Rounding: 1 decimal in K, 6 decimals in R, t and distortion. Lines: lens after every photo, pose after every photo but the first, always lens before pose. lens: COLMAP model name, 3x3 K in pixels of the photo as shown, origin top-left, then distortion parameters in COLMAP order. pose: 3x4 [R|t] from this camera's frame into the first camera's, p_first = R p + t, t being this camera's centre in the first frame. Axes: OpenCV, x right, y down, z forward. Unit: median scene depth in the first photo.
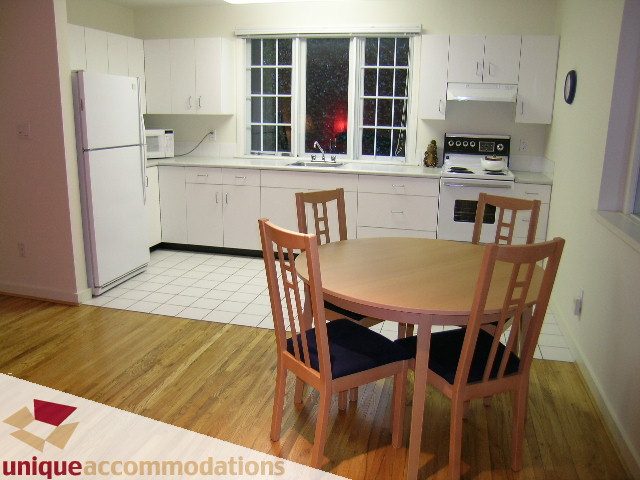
lens RADIAL K [[537.2, 0, 336.5], [0, 537.2, 239.3], [0, 0, 1]] dist [-0.140409, 0.140526]
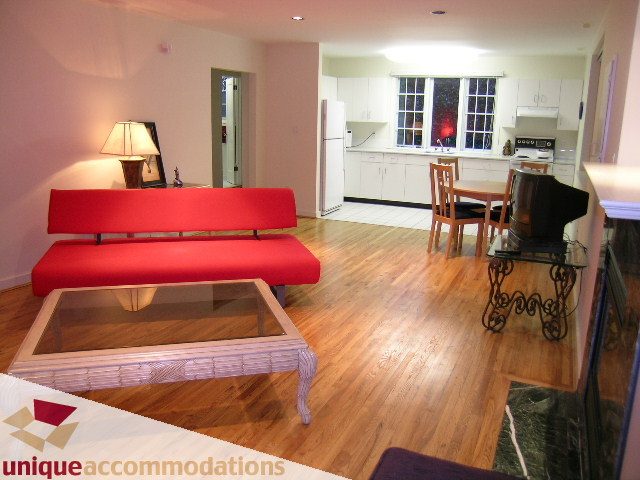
lens RADIAL K [[537.2, 0, 336.5], [0, 537.2, 239.3], [0, 0, 1]] dist [-0.140409, 0.140526]
pose [[0.984020, 0.042043, -0.173021, -0.051791], [-0.043820, 0.999019, -0.006462, 0.162191], [0.172579, 0.013941, 0.984897, -0.729529]]
